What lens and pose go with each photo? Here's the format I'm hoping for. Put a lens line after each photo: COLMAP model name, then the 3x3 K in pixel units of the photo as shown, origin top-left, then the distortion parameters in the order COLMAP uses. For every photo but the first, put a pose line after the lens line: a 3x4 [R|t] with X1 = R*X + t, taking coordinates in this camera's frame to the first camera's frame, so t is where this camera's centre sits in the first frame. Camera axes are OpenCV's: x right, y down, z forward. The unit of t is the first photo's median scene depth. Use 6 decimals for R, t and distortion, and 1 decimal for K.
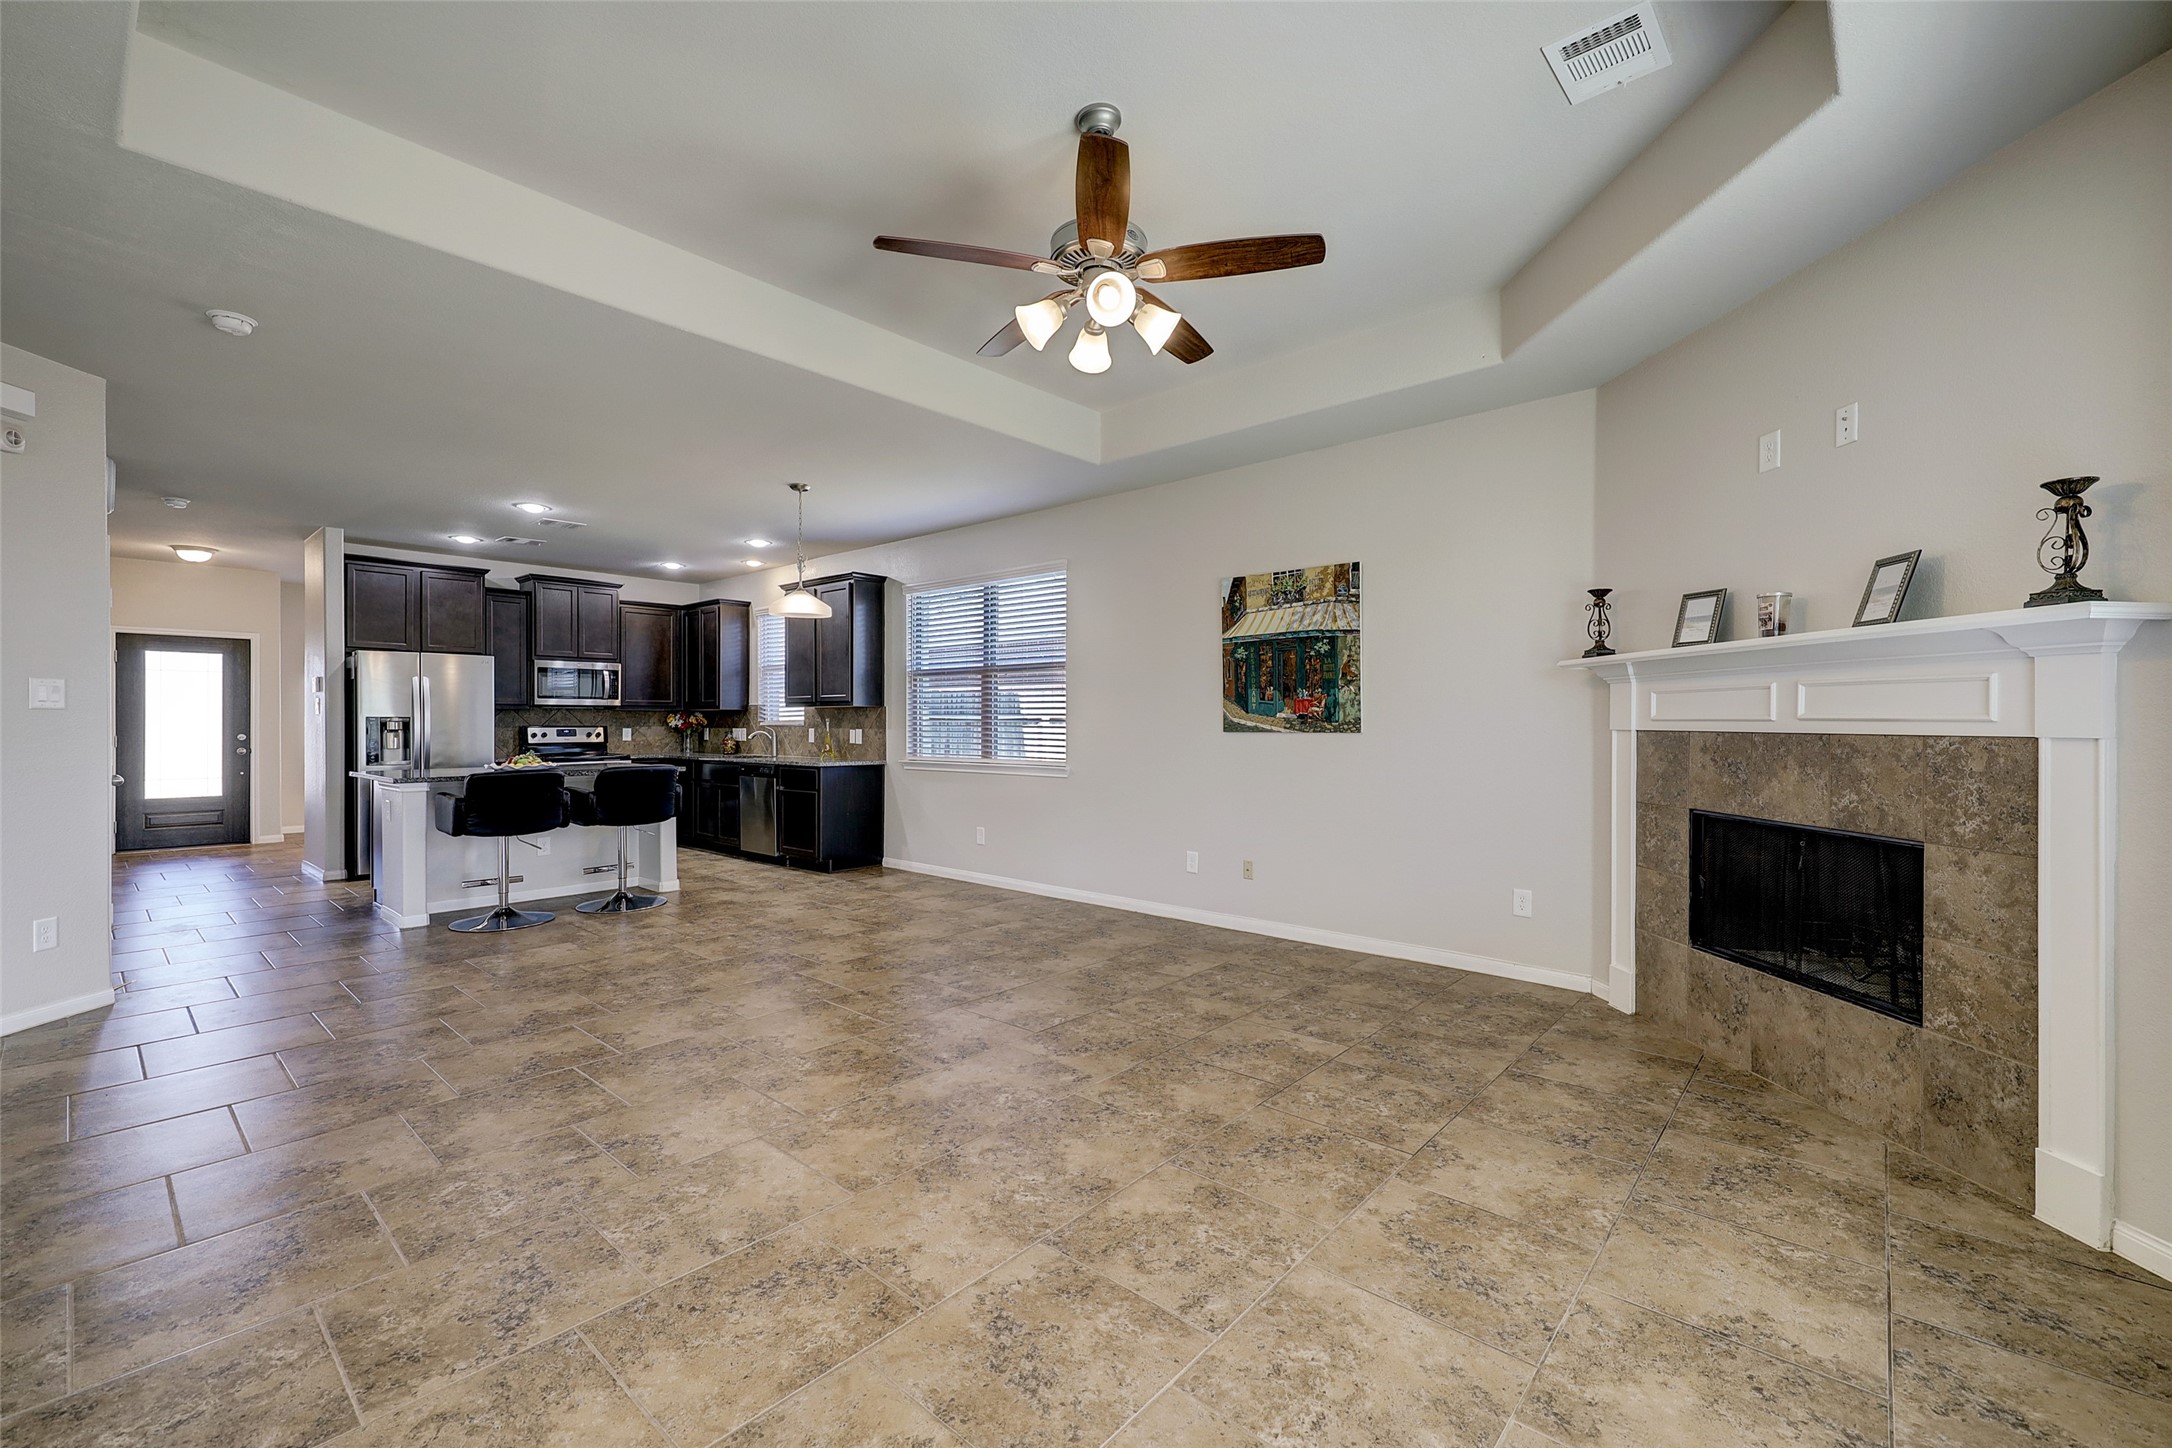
lens RADIAL K [[890.6, 0, 1094.4], [0, 890.6, 727.1], [0, 0, 1]] dist [-0.001550, -0.000115]
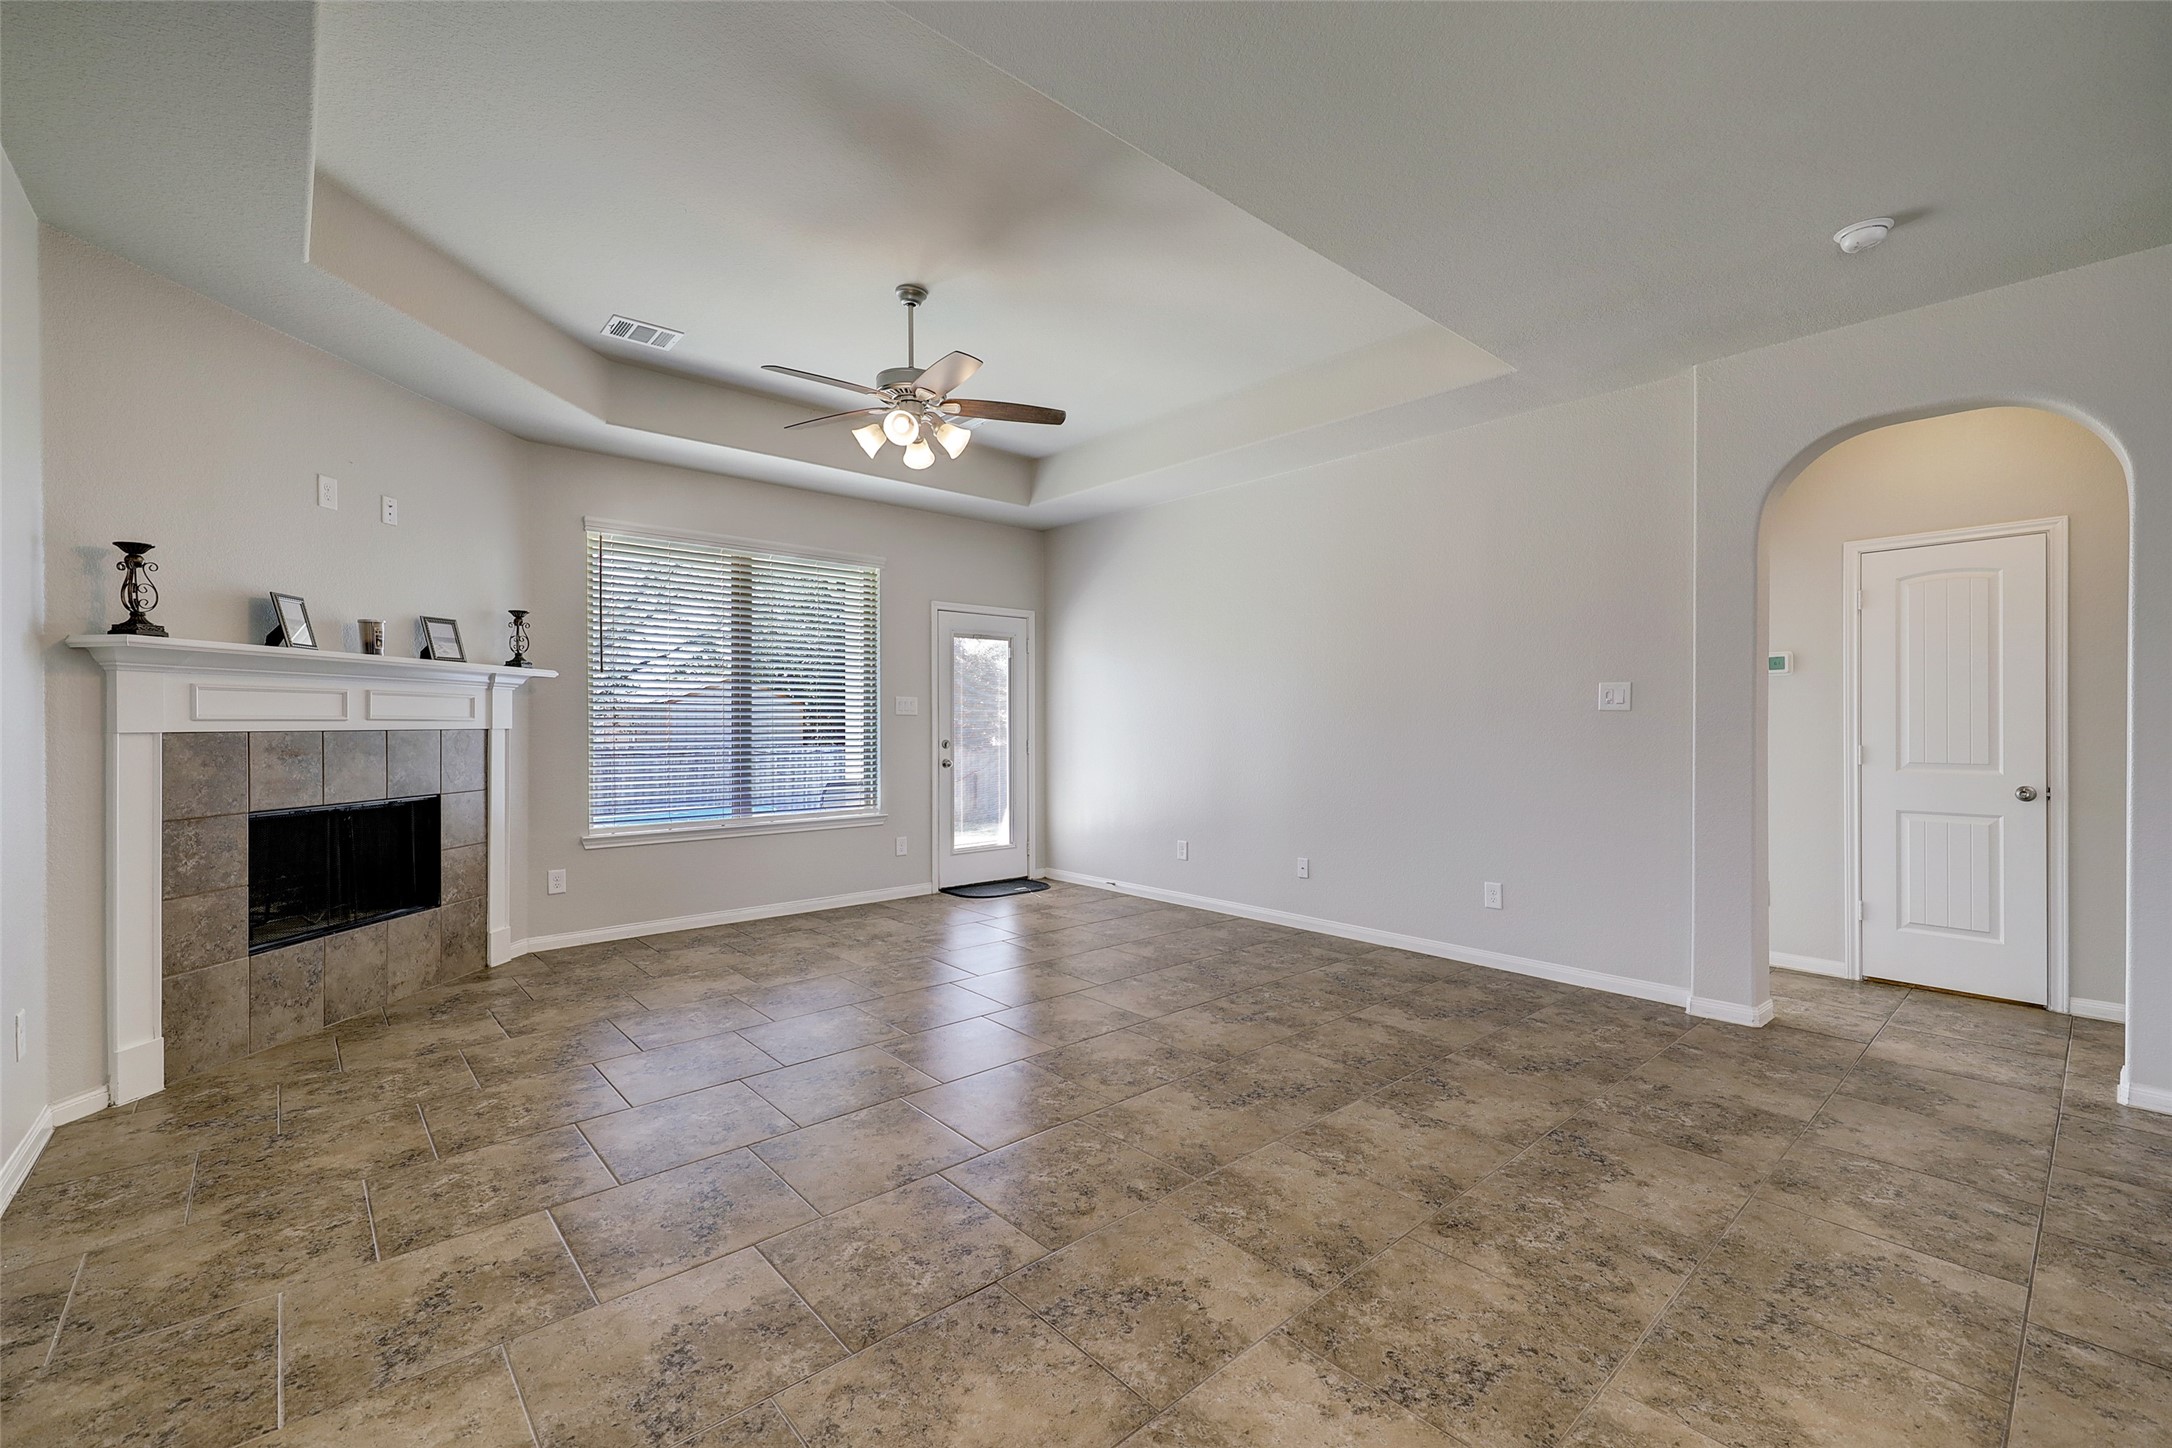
lens RADIAL K [[906.7, 0, 1093.0], [0, 906.7, 716.7], [0, 0, 1]] dist [-0.000544, -0.000173]
pose [[-0.992053, 0.001101, 0.125818, -0.361538], [0.001455, 0.999995, 0.002719, -0.012902], [-0.125815, 0.002881, -0.992050, 1.878310]]
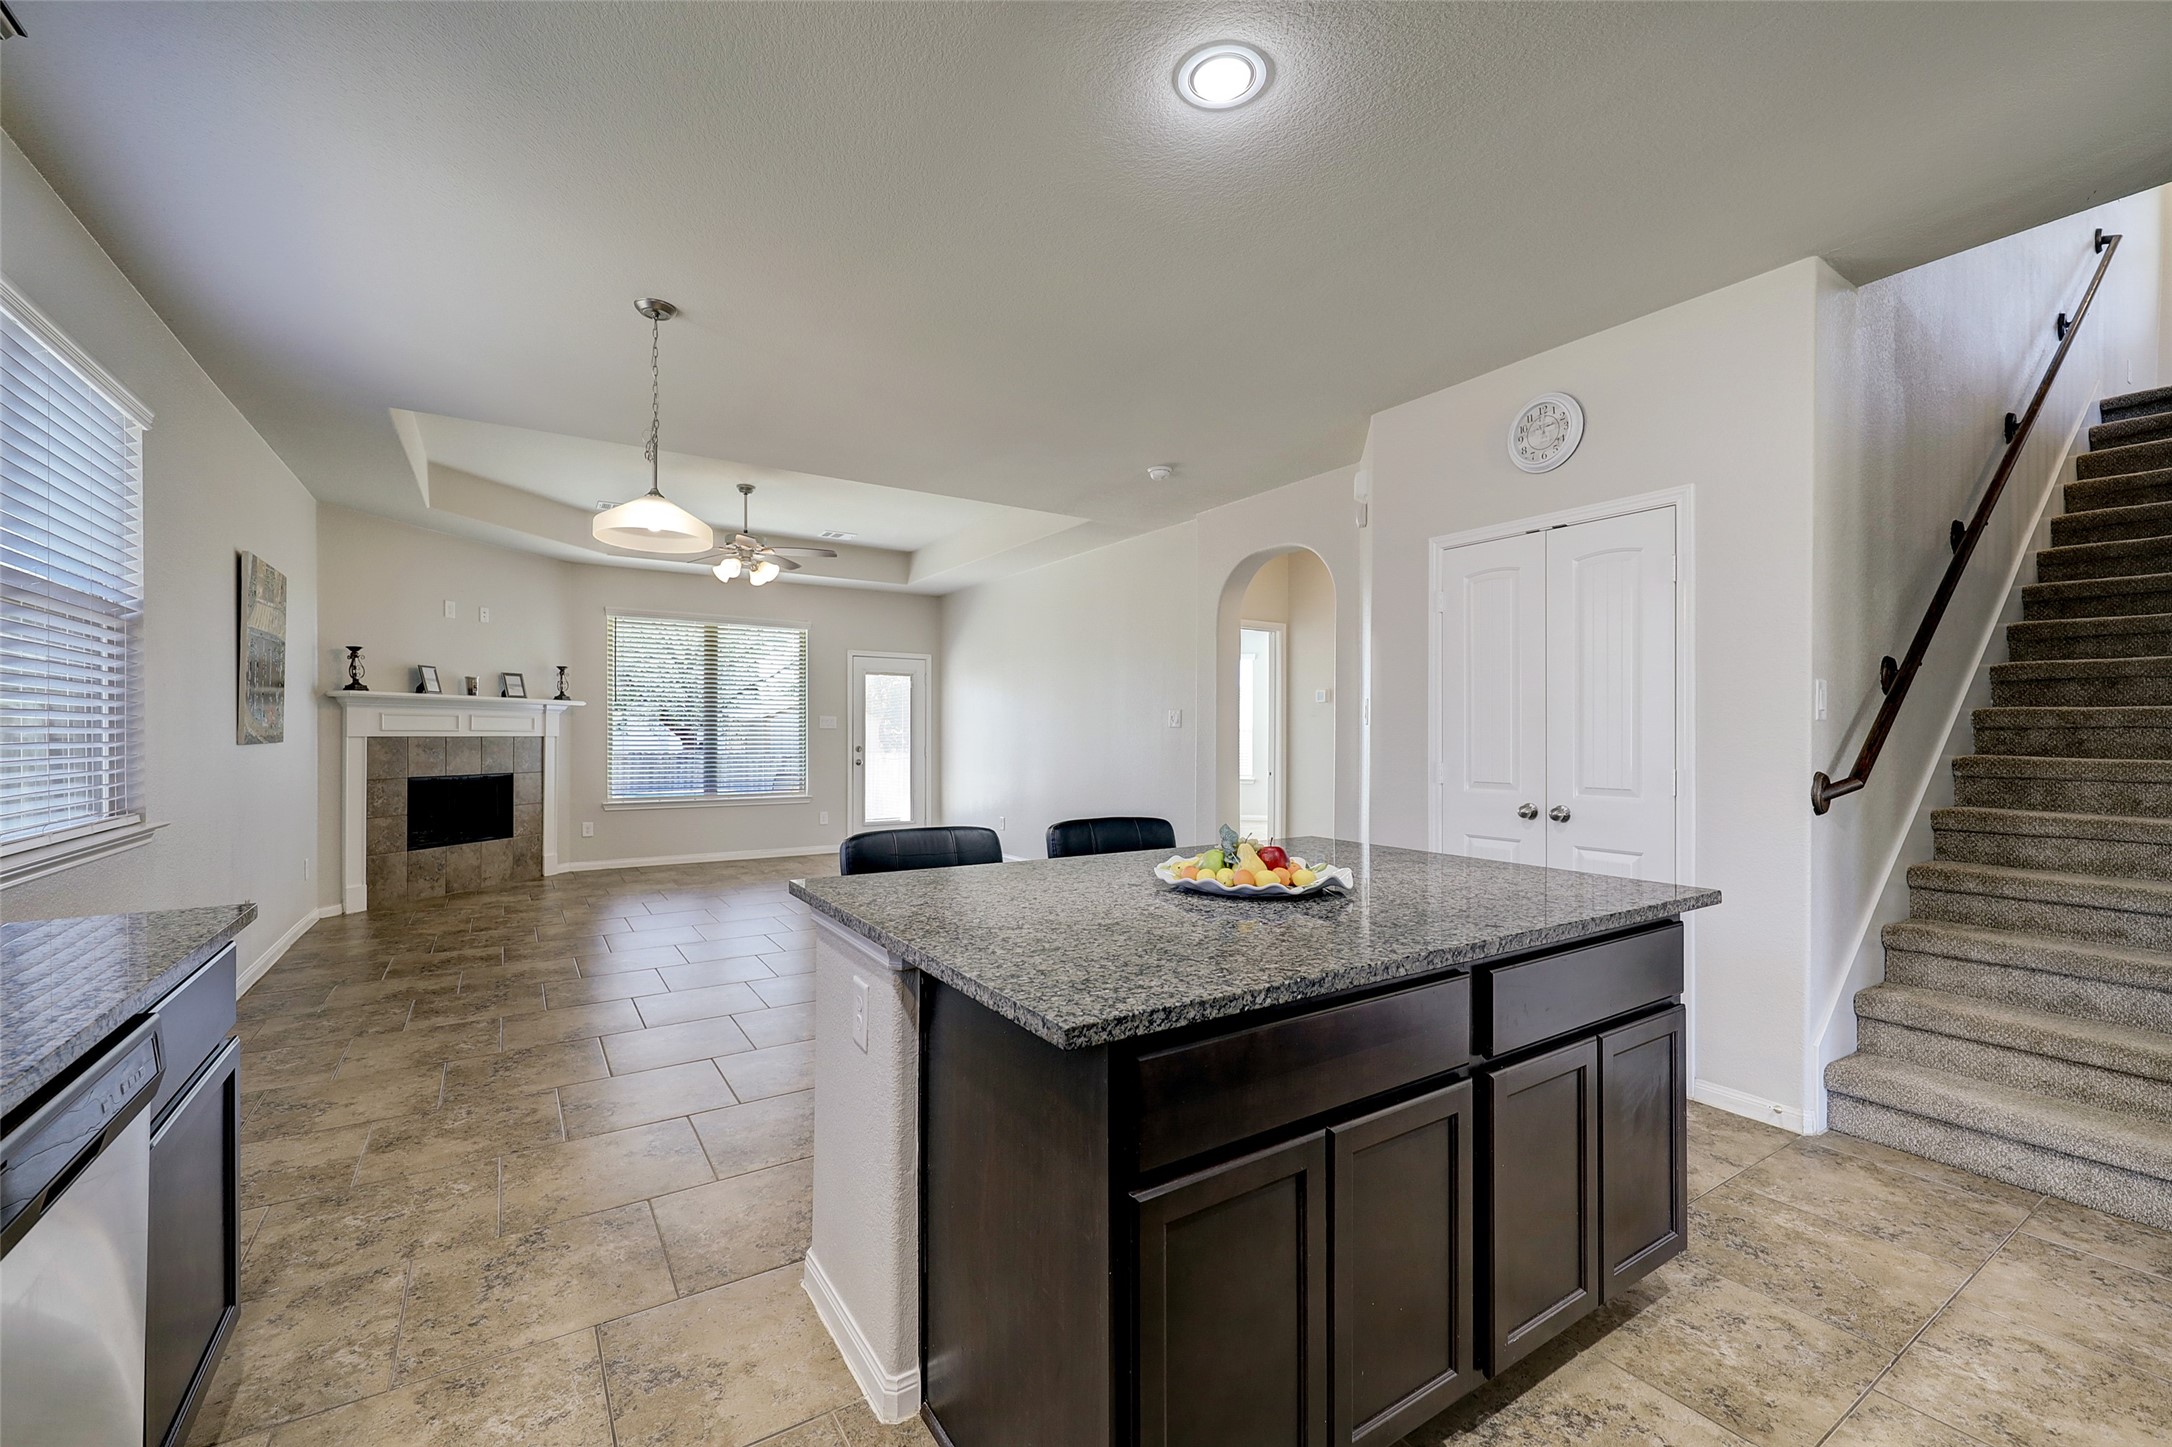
lens RADIAL K [[890.6, 0, 1094.4], [0, 890.6, 726.6], [0, 0, 1]] dist [-0.001550, -0.000115]
pose [[-0.963341, 0.000616, 0.268280, -1.248371], [0.000167, 0.999999, -0.001699, -0.013266], [-0.268281, -0.001592, -0.963340, 2.452505]]
